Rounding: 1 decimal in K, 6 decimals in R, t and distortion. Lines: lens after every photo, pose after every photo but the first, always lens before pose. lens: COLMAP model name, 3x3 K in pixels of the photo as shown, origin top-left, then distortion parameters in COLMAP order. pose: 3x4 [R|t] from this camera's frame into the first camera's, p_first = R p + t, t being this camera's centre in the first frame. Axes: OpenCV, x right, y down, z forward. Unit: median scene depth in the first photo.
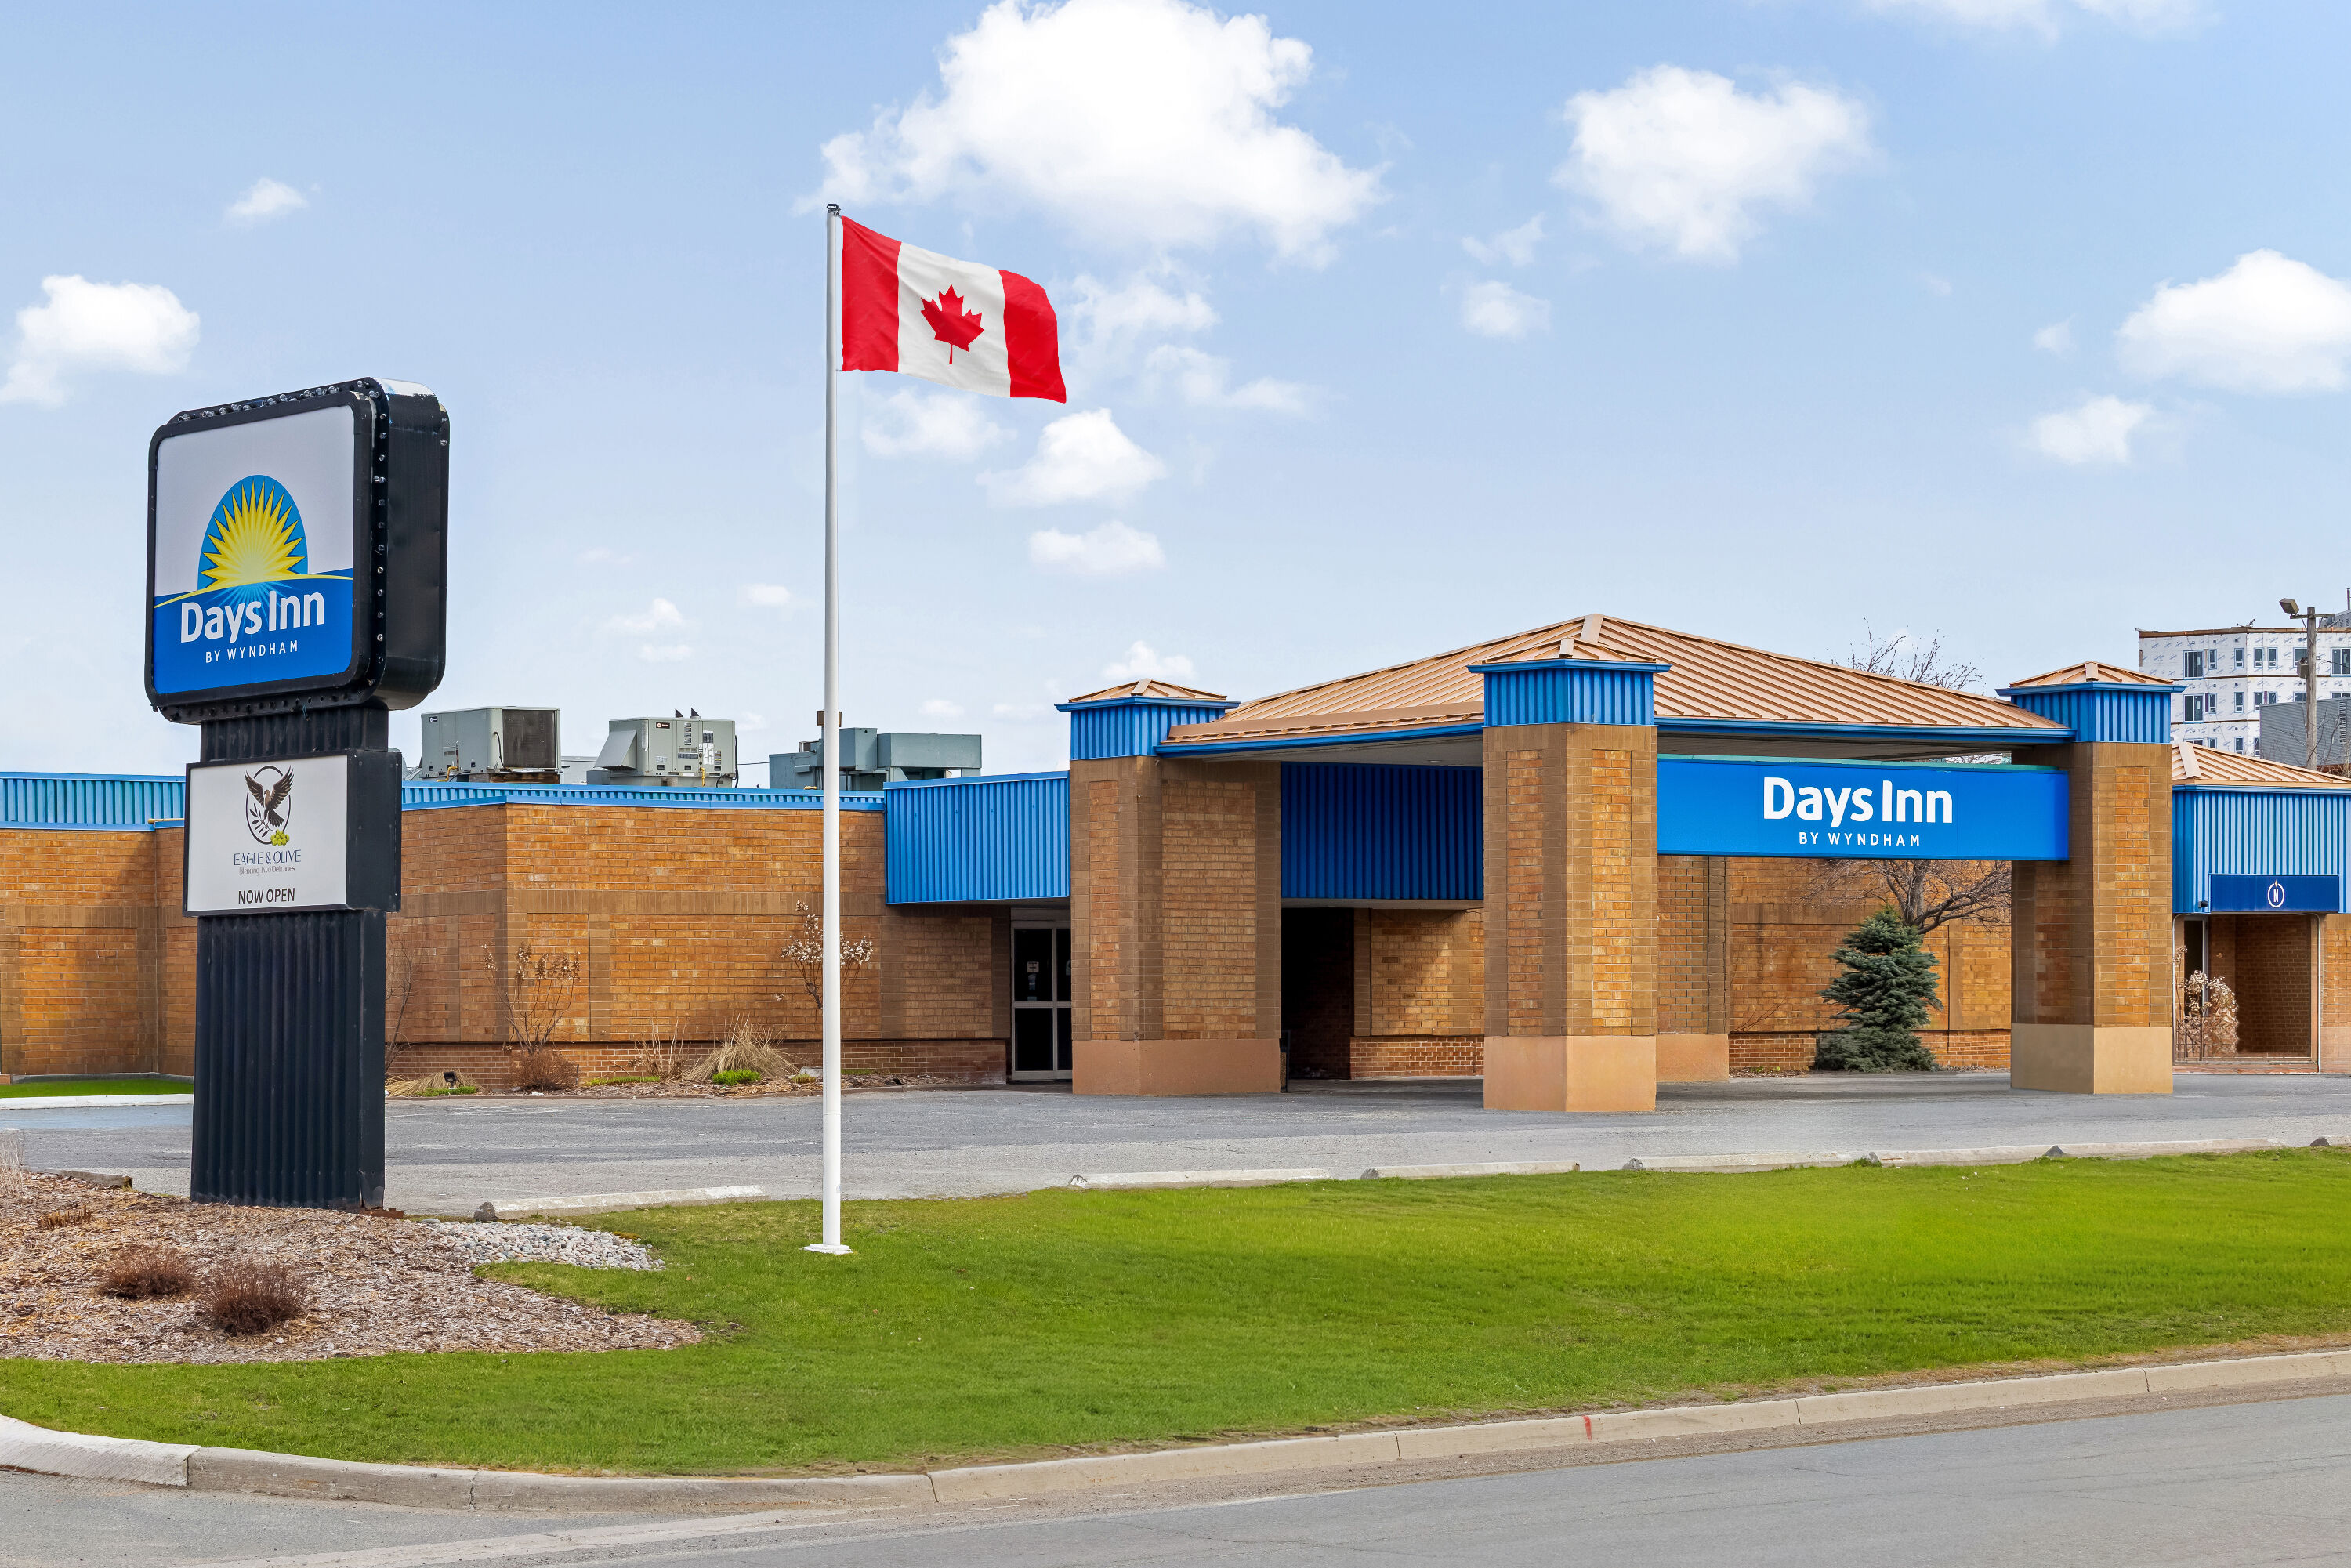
lens RADIAL K [[5099.6, 0, 1172.1], [0, 5099.6, 1022.9], [0, 0, 1]] dist [-0.027748, -0.197256]
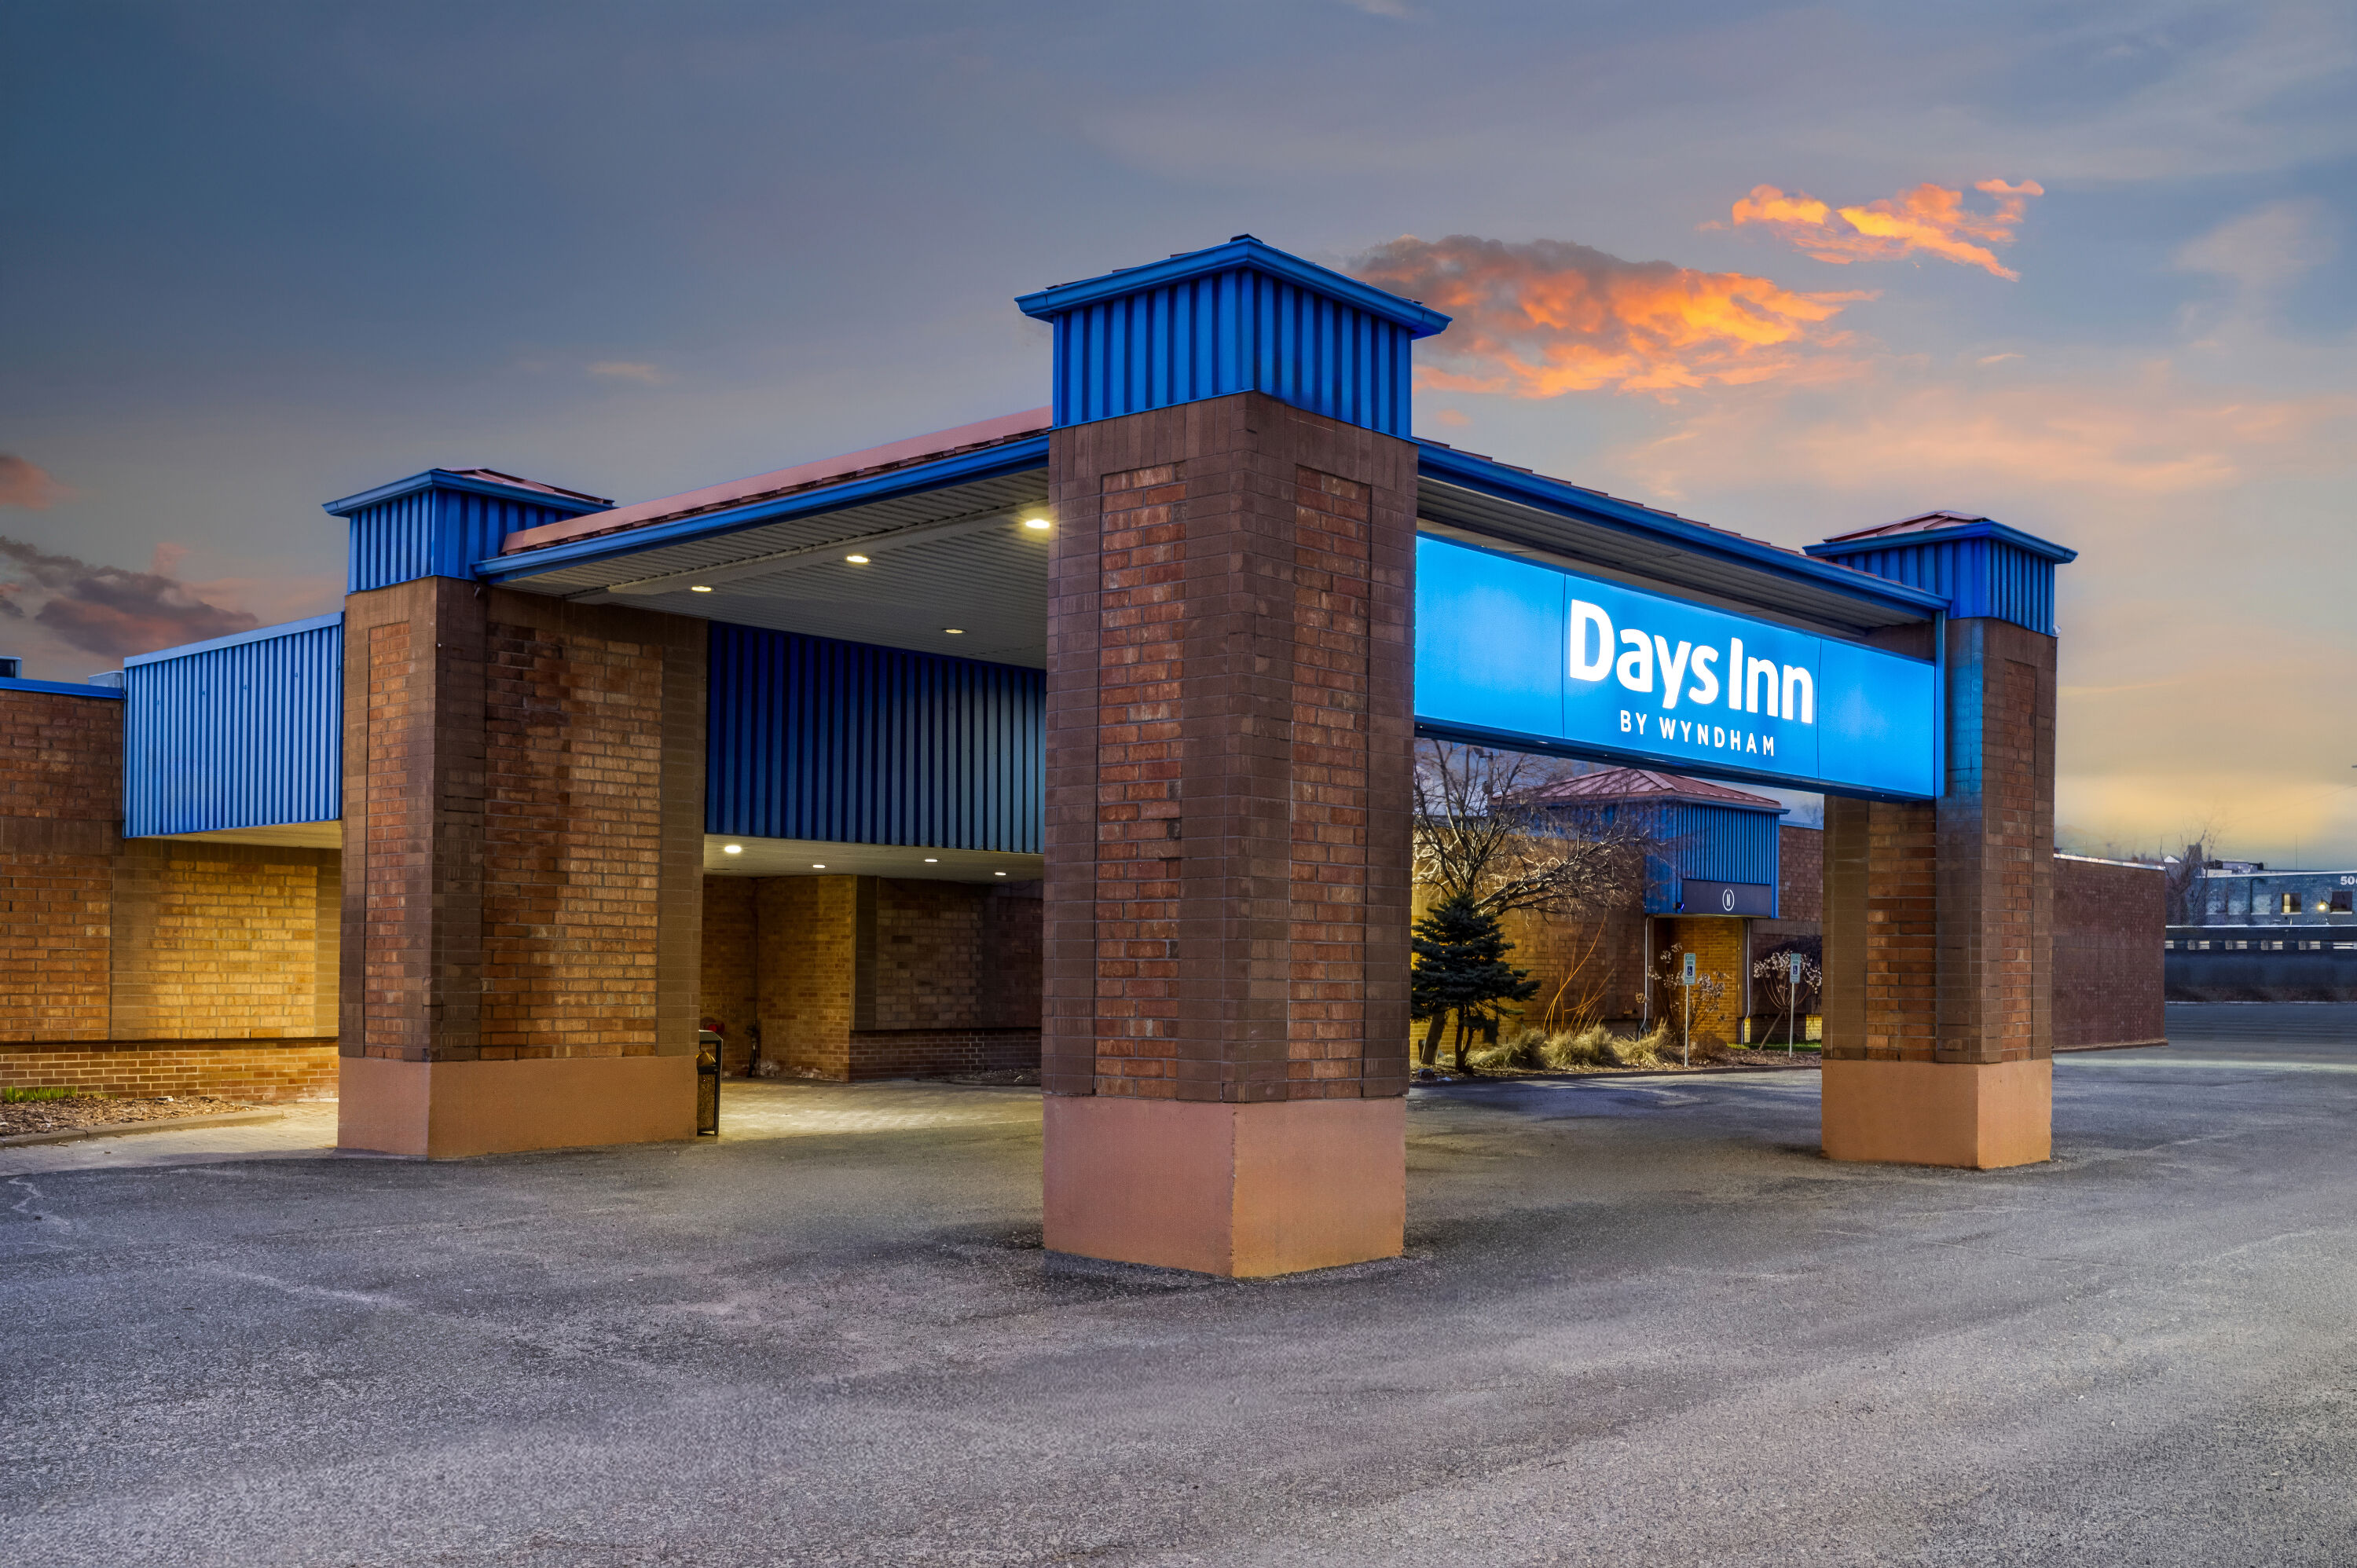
lens RADIAL K [[2171.9, 0, 1333.1], [0, 2171.9, 964.5], [0, 0, 1]] dist [-0.008484, -0.003607]
pose [[0.976416, 0.016866, 0.215237, 0.043012], [-0.015306, 0.999843, -0.008911, -0.007504], [-0.215354, 0.005407, 0.976521, 0.775081]]
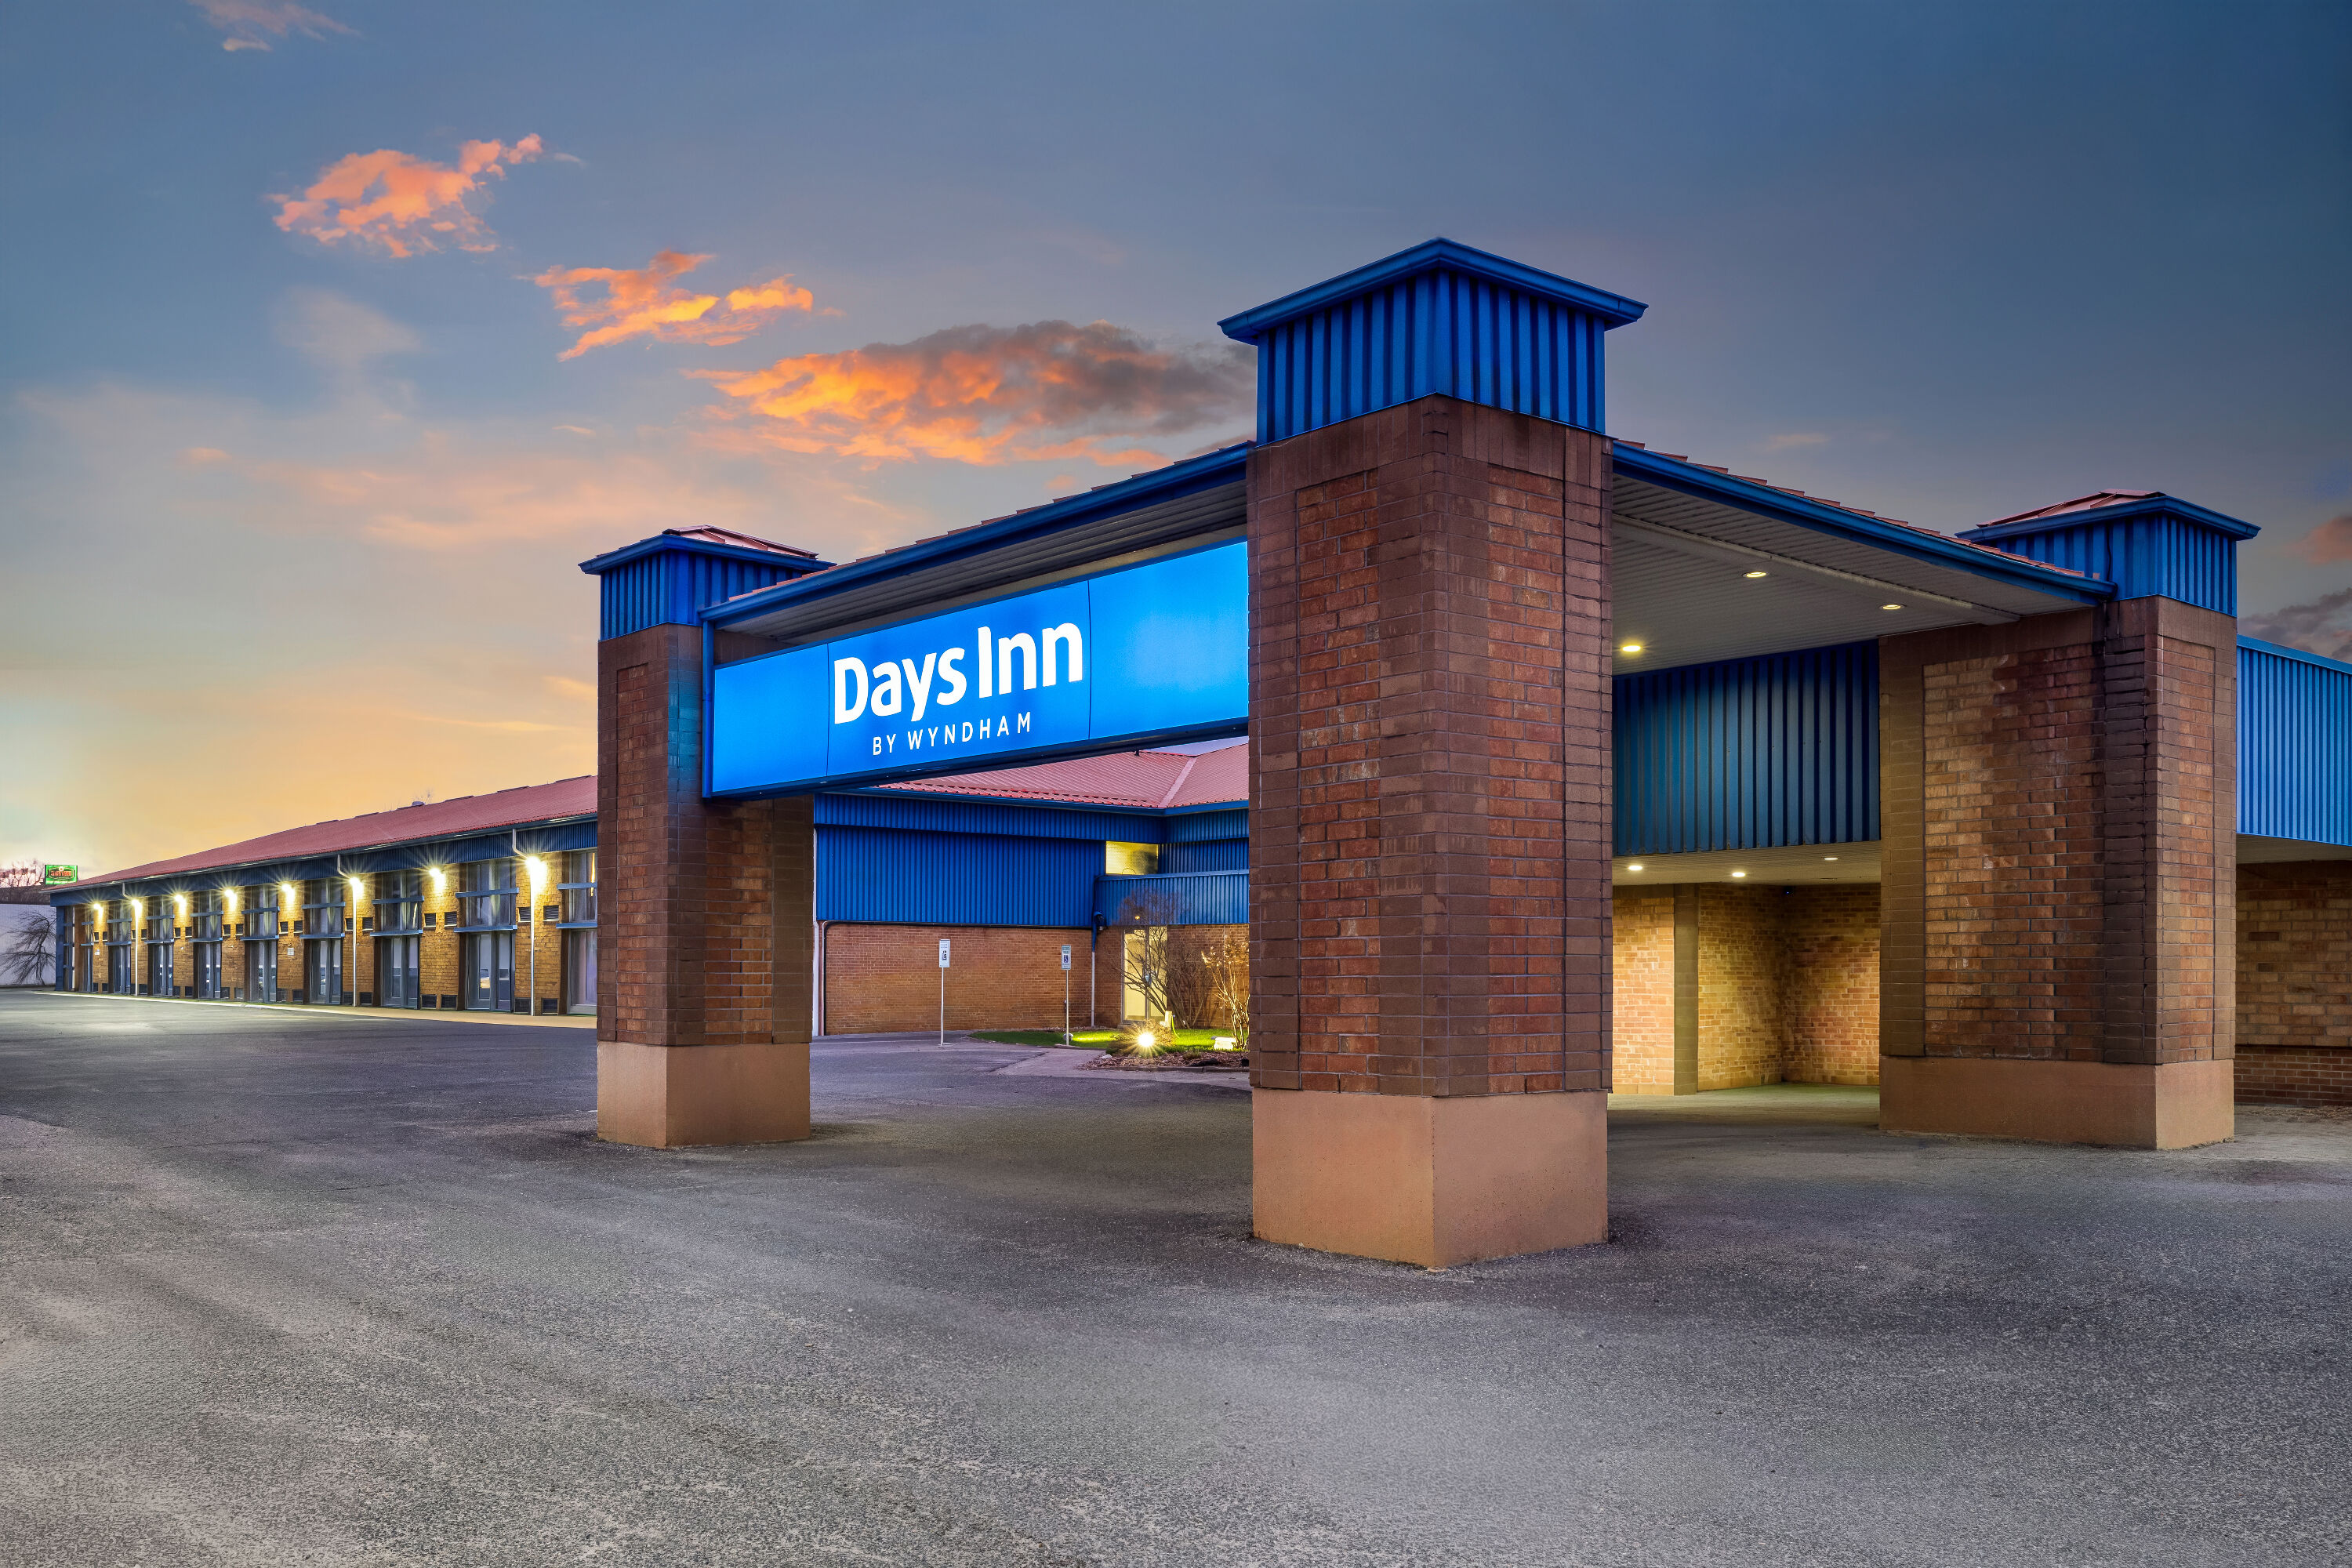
lens RADIAL K [[2004.6, 0, 1180.6], [0, 2004.6, 971.2], [0, 0, 1]] dist [-0.002555, -0.003449]
pose [[0.059220, 0.006205, -0.998226, 0.372242], [-0.006606, 0.999961, 0.005824, -0.010007], [0.998223, 0.006249, 0.059259, 1.018169]]
